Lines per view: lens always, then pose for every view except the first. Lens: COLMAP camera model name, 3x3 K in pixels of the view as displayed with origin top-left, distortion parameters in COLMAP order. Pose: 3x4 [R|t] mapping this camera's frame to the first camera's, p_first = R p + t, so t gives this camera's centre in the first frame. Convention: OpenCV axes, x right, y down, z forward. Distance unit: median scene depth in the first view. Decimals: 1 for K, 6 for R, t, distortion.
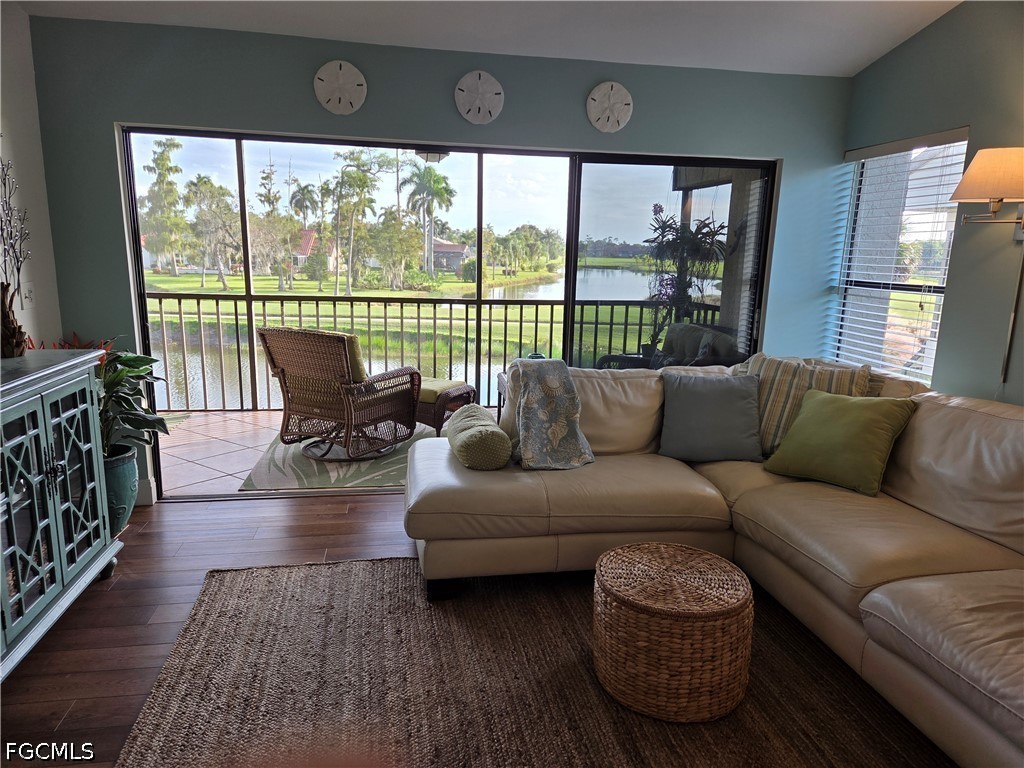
lens RADIAL K [[682.5, 0, 514.0], [0, 682.5, 392.5], [0, 0, 1]] dist [0.075271, -0.063022]
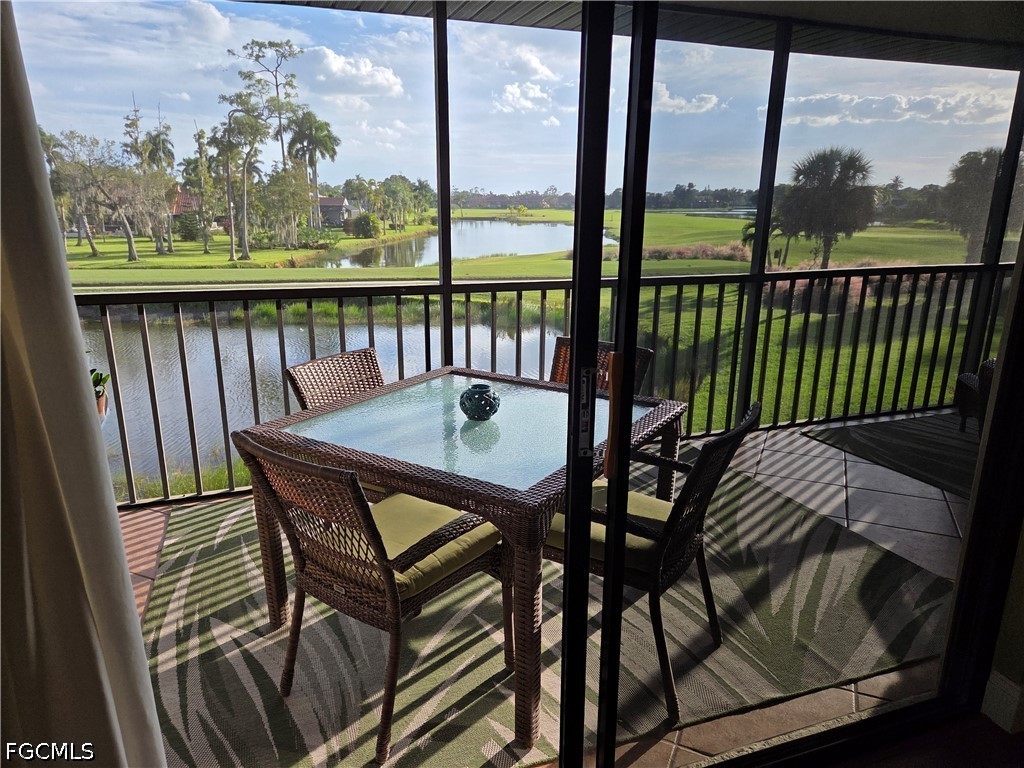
lens RADIAL K [[682.5, 0, 496.6], [0, 682.5, 394.8], [0, 0, 1]] dist [0.075271, -0.063022]
pose [[0.984537, -0.068587, 0.161193, -1.021490], [0.057158, 0.995581, 0.074504, -0.116964], [-0.165591, -0.064139, 0.984107, 0.421644]]
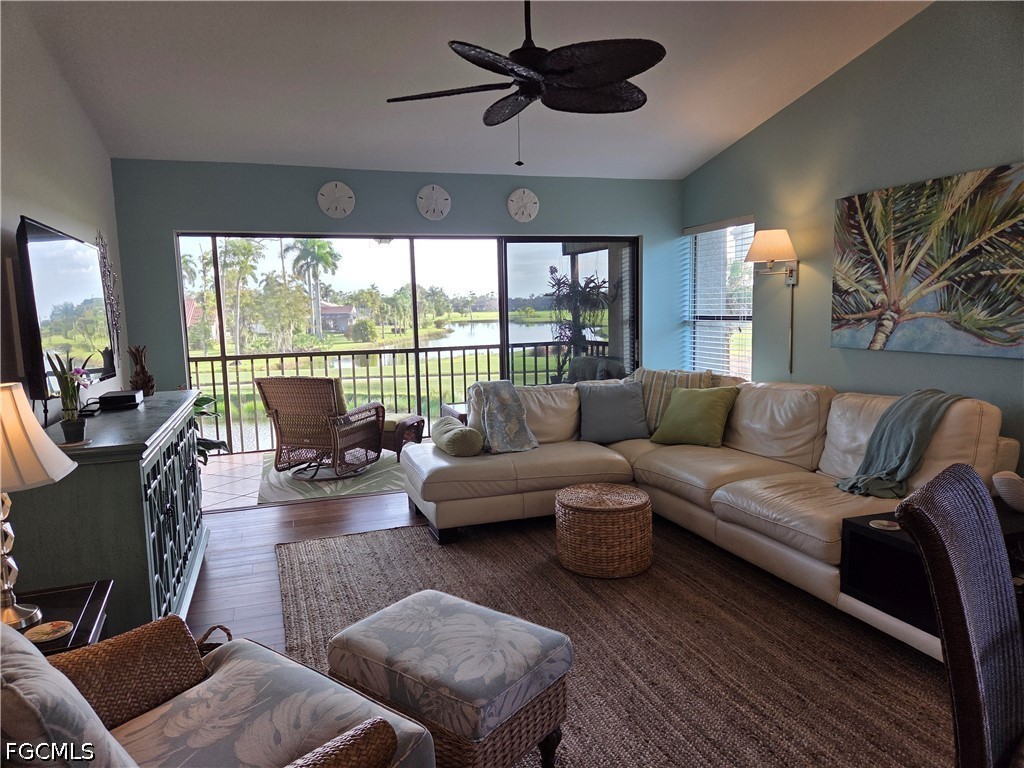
lens RADIAL K [[682.5, 0, 496.5], [0, 682.5, 383.9], [0, 0, 1]] dist [0.075271, -0.063022]
pose [[0.988712, -0.066971, 0.134024, -0.110096], [0.079042, 0.993079, -0.086867, 0.061632], [-0.127279, 0.096480, 0.987163, -0.301590]]
